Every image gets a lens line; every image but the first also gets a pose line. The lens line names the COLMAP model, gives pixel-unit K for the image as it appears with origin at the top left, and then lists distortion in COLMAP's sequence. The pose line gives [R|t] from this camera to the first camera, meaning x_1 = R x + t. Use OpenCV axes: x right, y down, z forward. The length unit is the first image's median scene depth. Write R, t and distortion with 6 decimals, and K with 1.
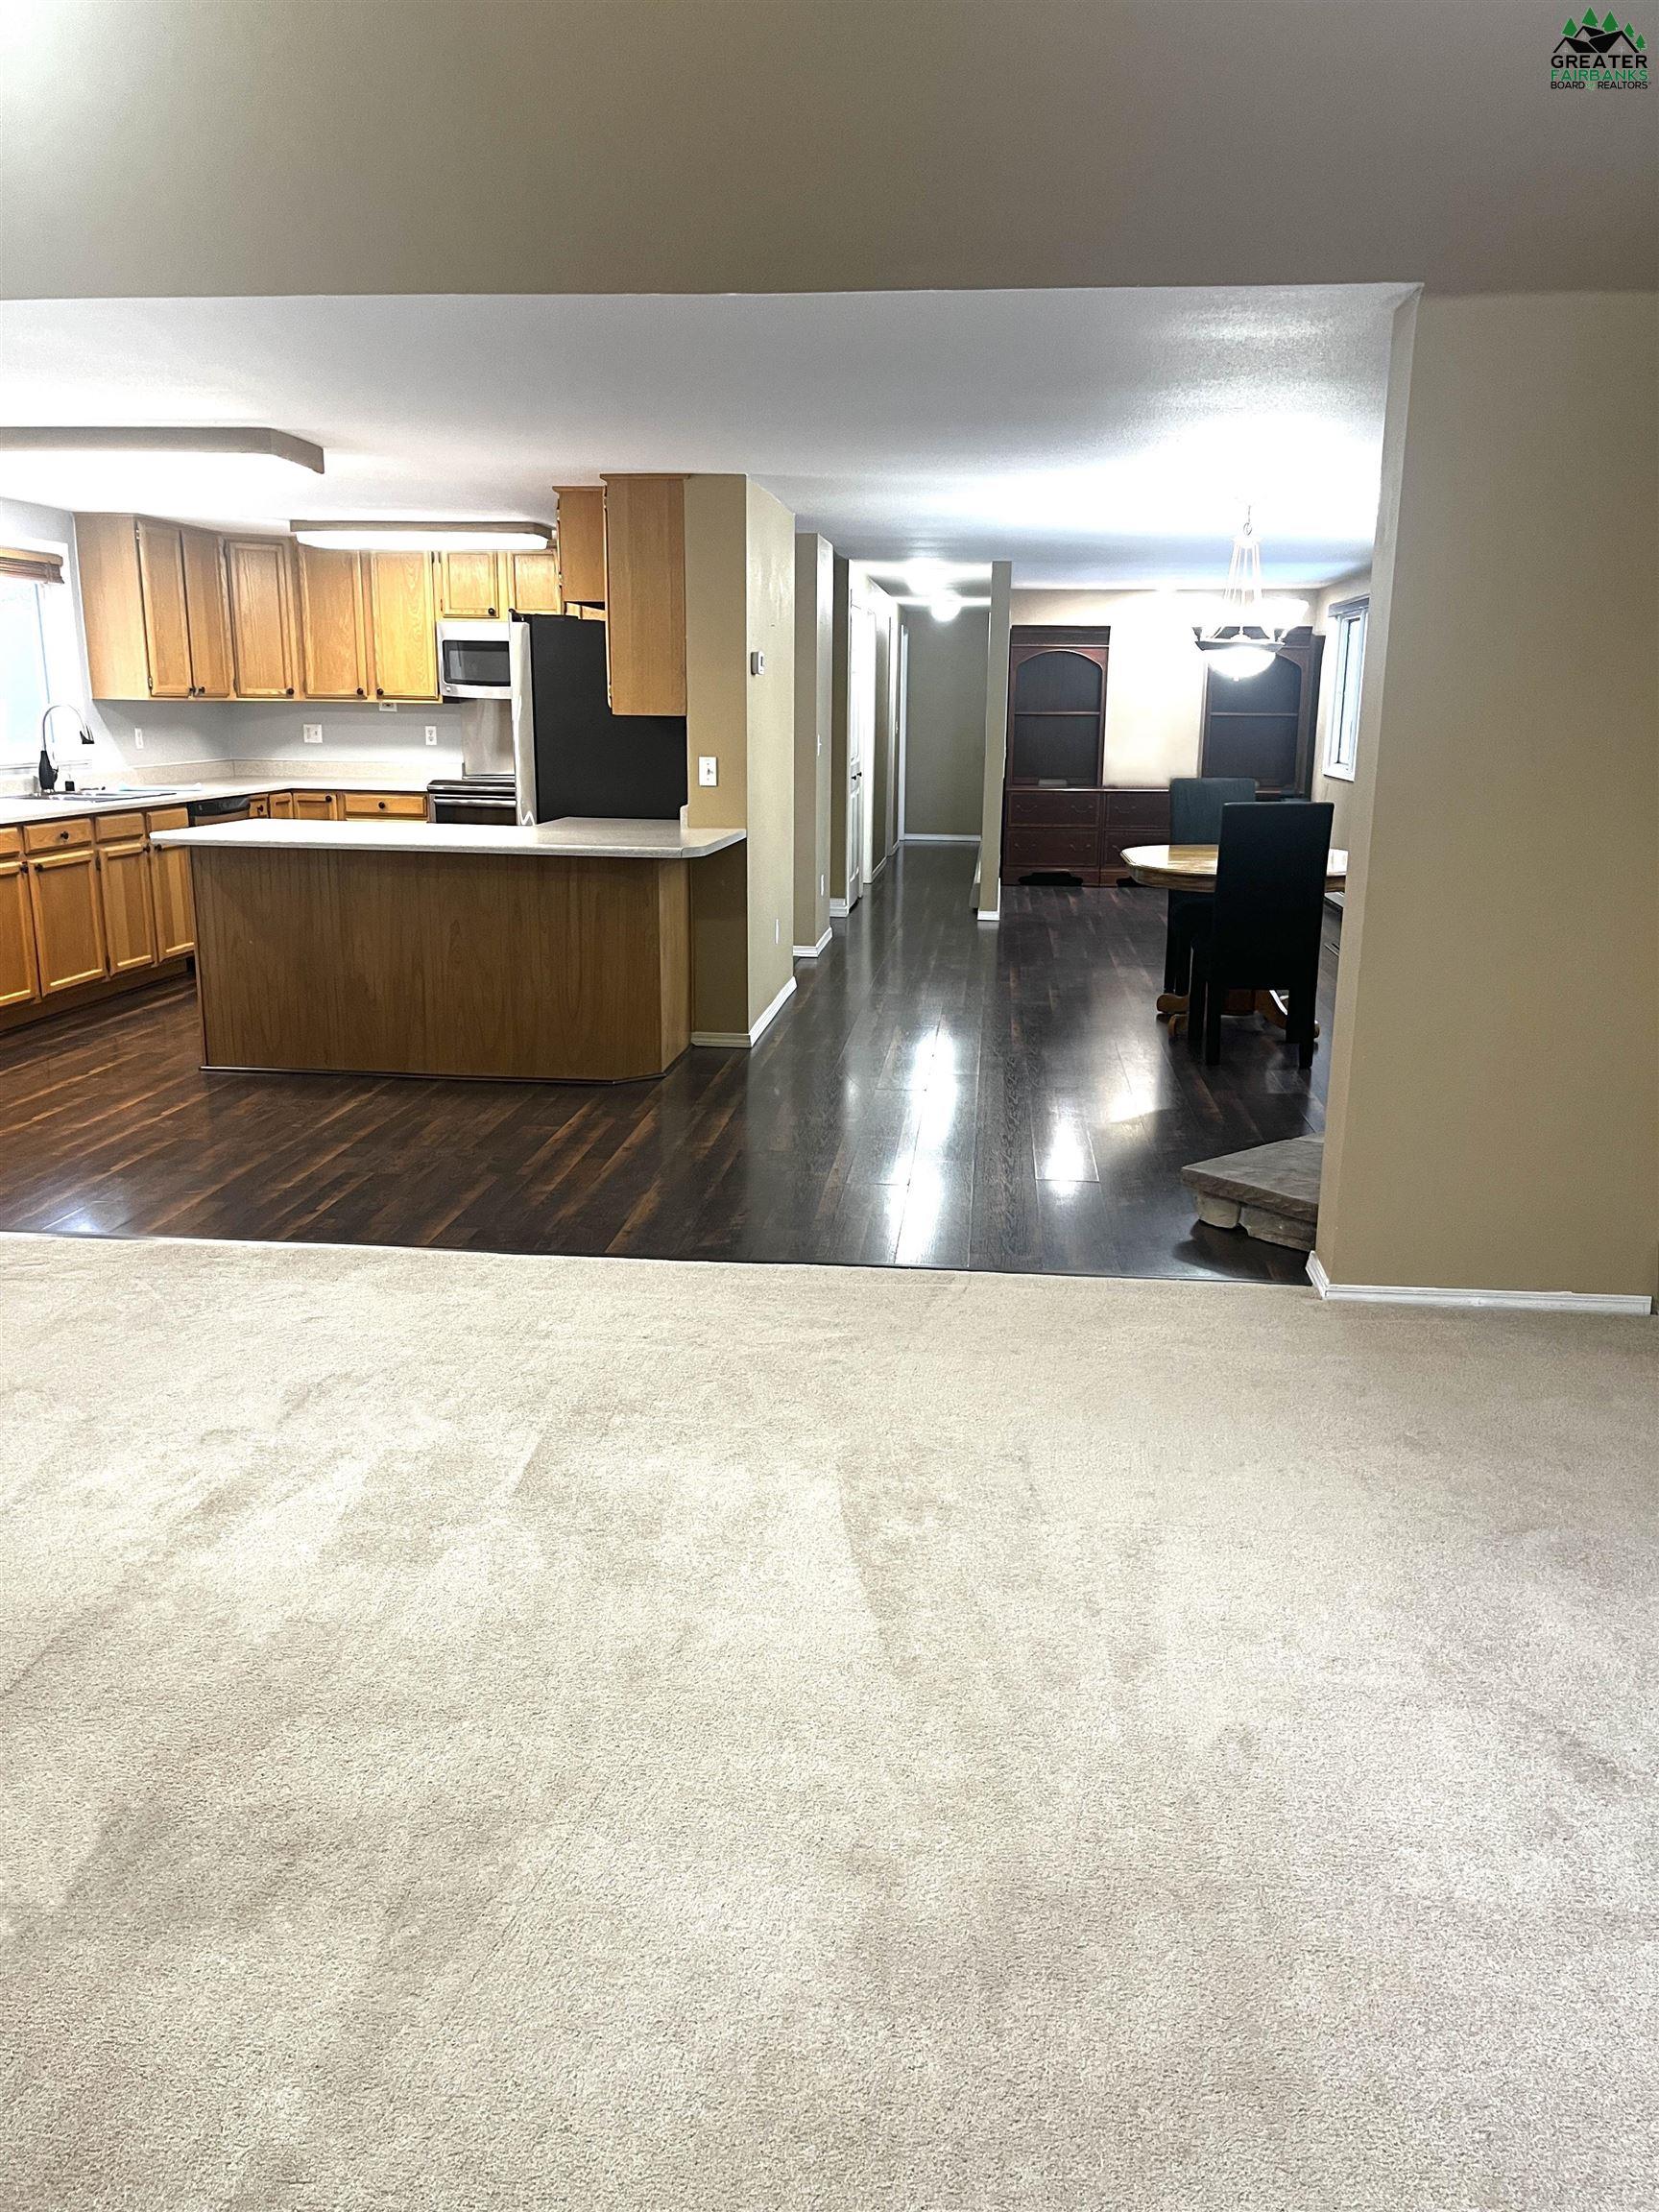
lens RADIAL K [[1666.9, 0, 829.5], [0, 1666.9, 1106.0], [0, 0, 1]] dist [0.061778, -0.044316]
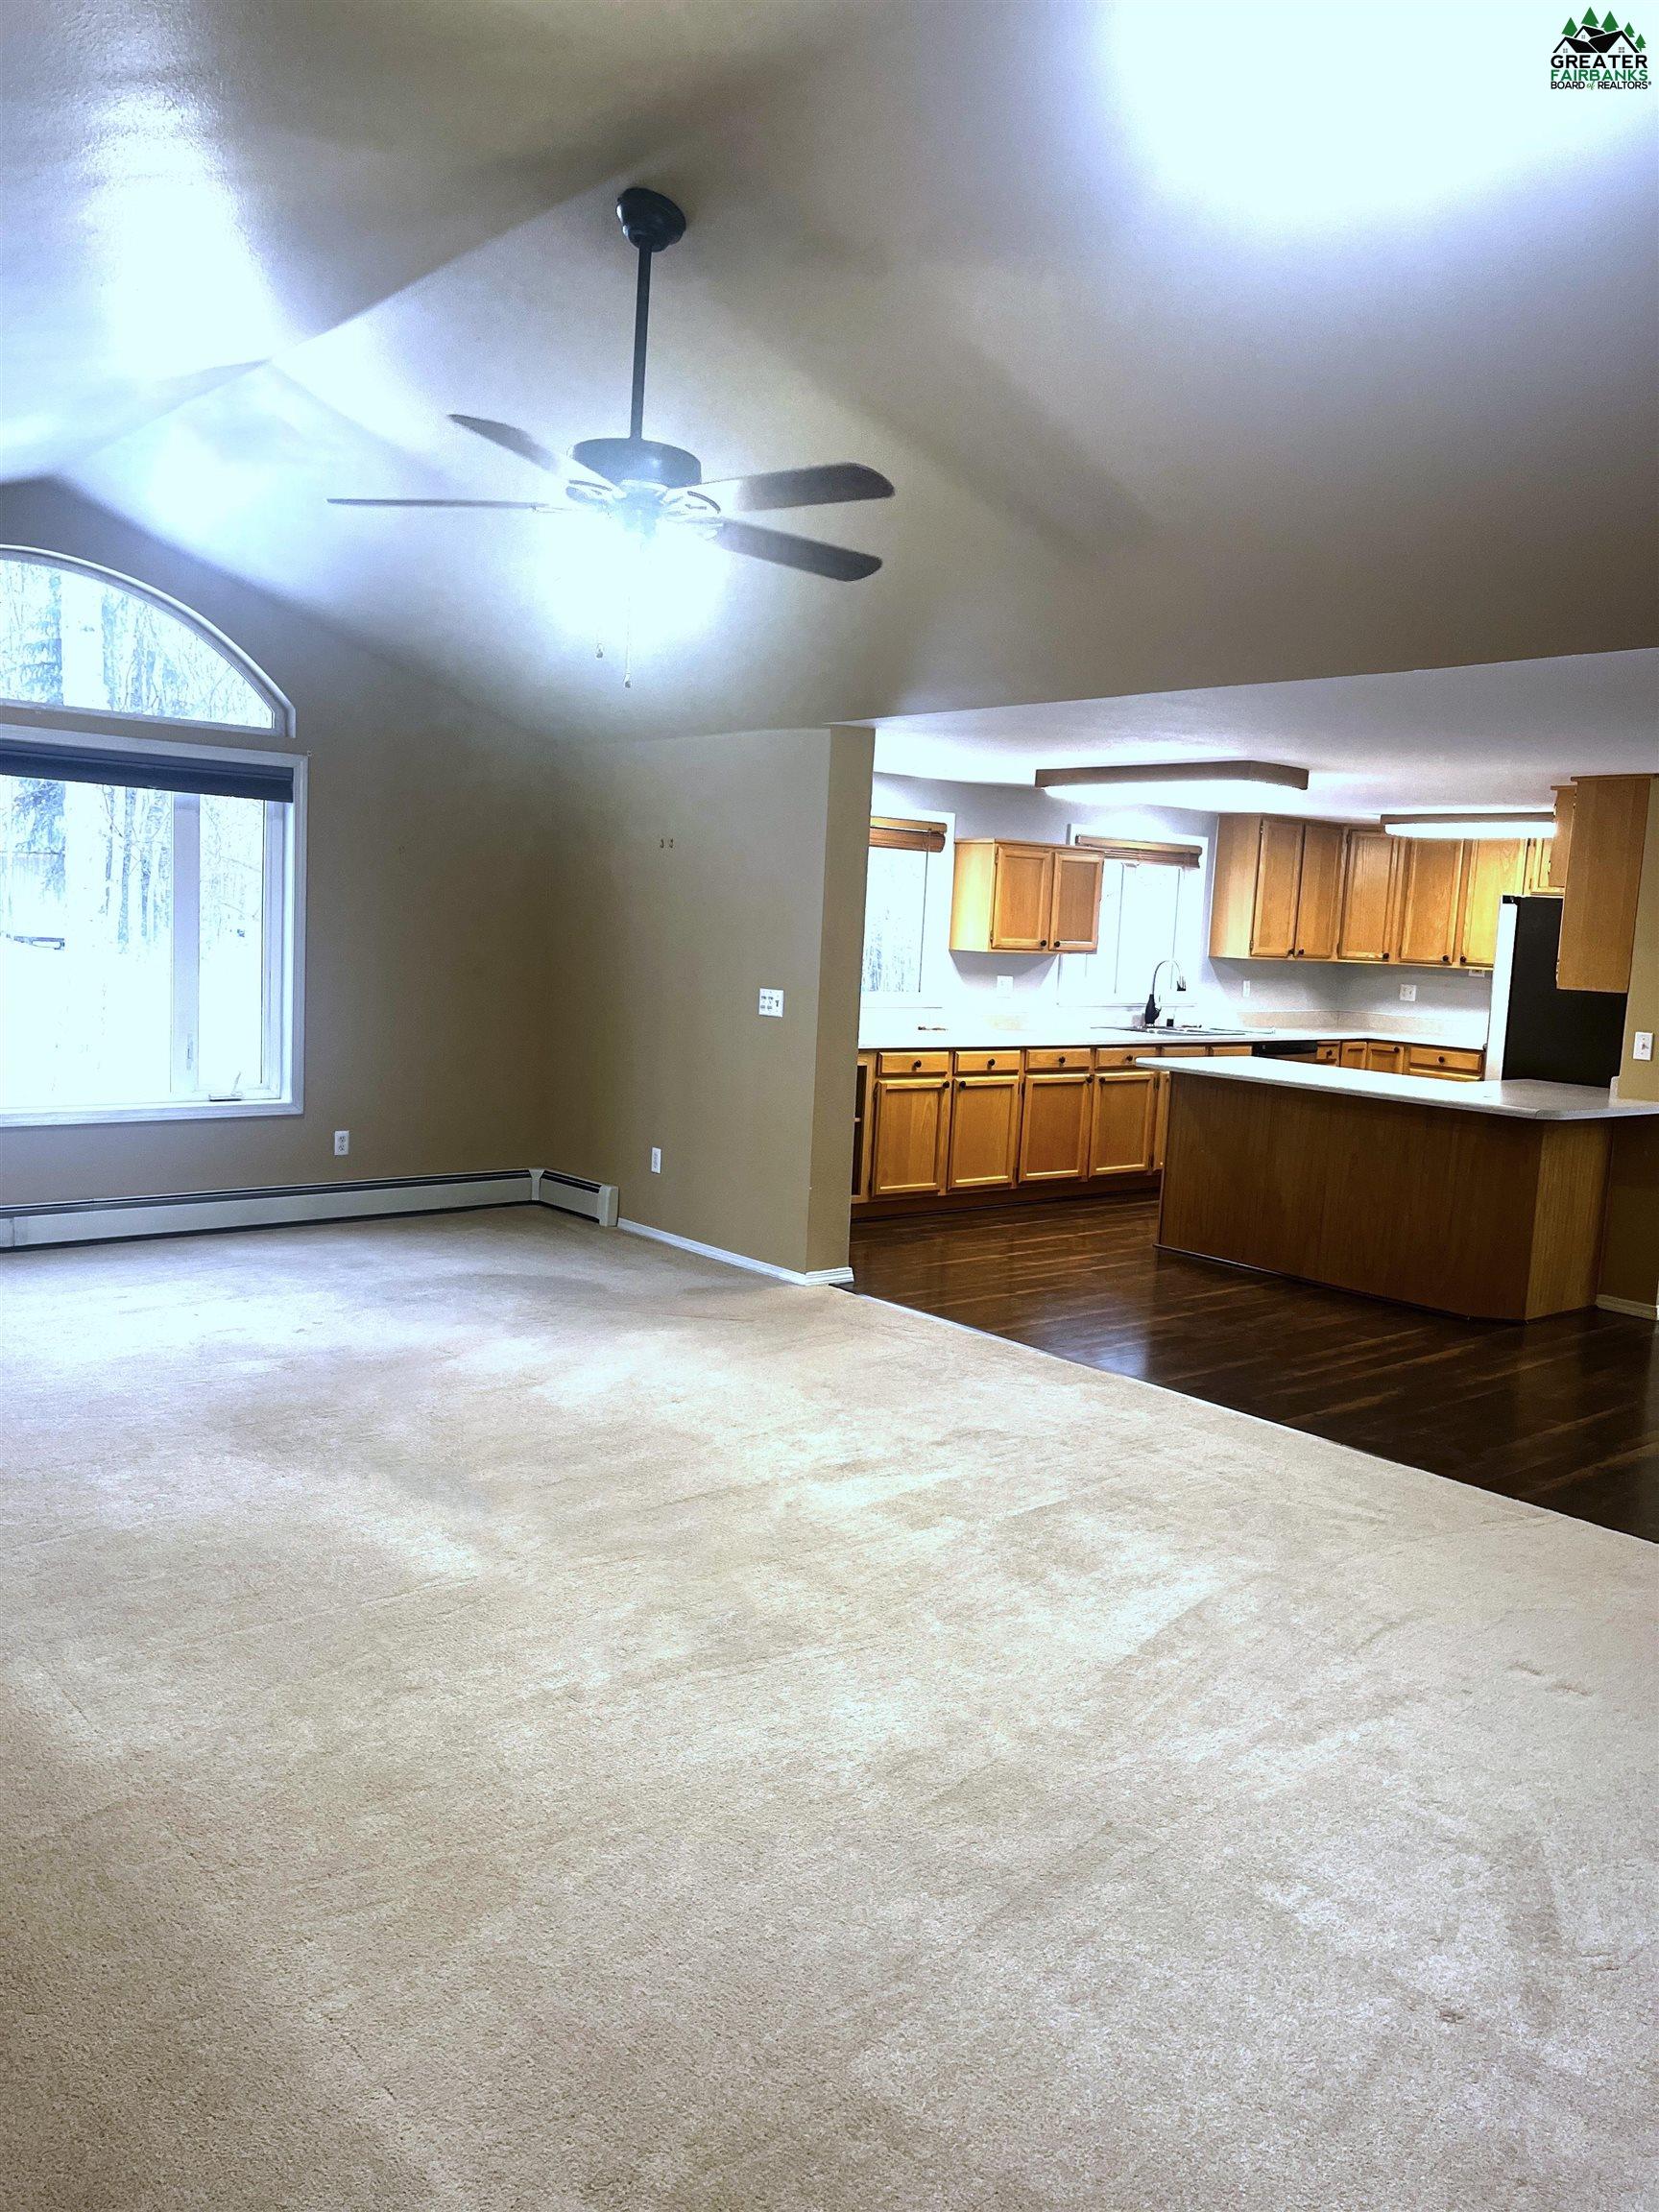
lens RADIAL K [[1614.5, 0, 800.1], [0, 1614.5, 1115.2], [0, 0, 1]] dist [0.060101, -0.003489]
pose [[0.723127, 0.112077, -0.681562, 0.217085], [-0.205829, 0.976883, -0.057741, 0.006049], [0.659335, 0.182039, 0.729479, -0.065533]]
